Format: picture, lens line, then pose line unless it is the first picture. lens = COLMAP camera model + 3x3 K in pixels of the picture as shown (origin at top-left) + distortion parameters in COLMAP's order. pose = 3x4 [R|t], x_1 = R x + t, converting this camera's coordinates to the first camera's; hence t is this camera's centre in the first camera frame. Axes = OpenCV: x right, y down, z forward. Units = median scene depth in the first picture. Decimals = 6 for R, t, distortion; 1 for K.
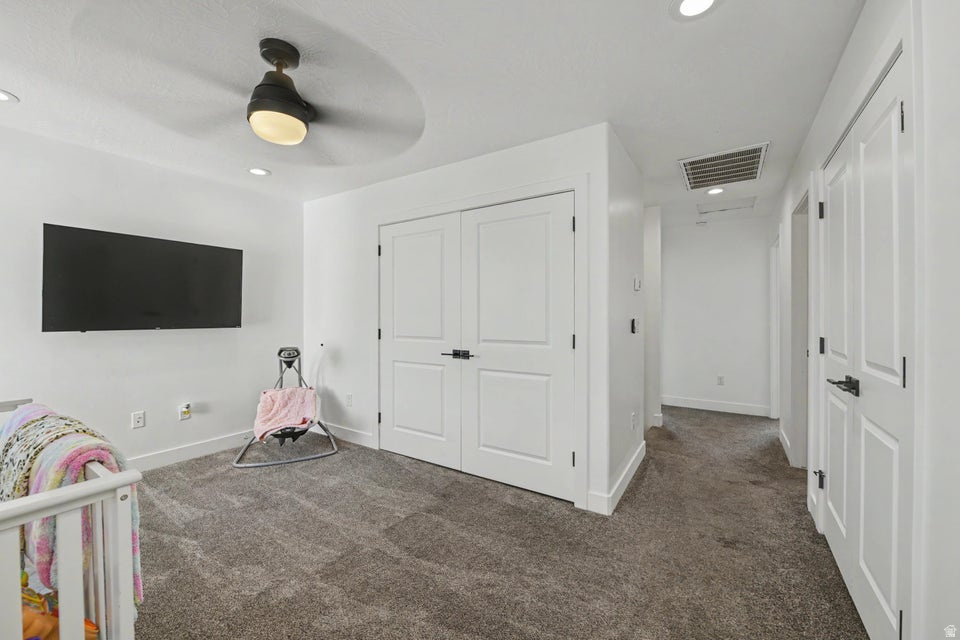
lens RADIAL K [[388.2, 0, 477.0], [0, 388.2, 319.9], [0, 0, 1]] dist [-0.006541, -0.000571]
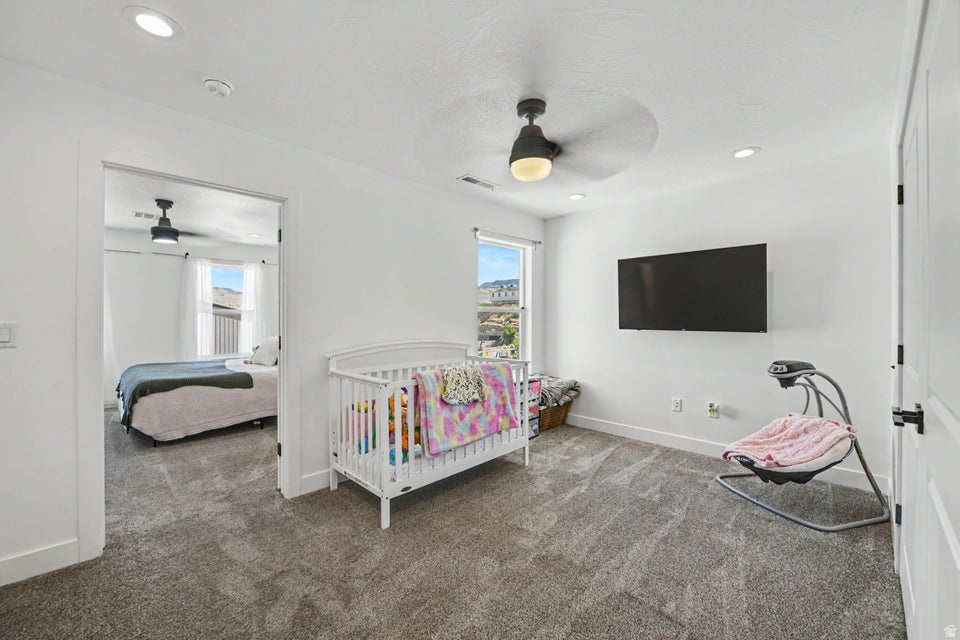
lens RADIAL K [[388.2, 0, 477.8], [0, 388.2, 319.3], [0, 0, 1]] dist [-0.006541, -0.000571]
pose [[-0.218597, 0.003921, -0.975807, 0.420900], [-0.010365, 0.999926, 0.006340, -0.010165], [0.975760, 0.011500, -0.218541, 0.616957]]
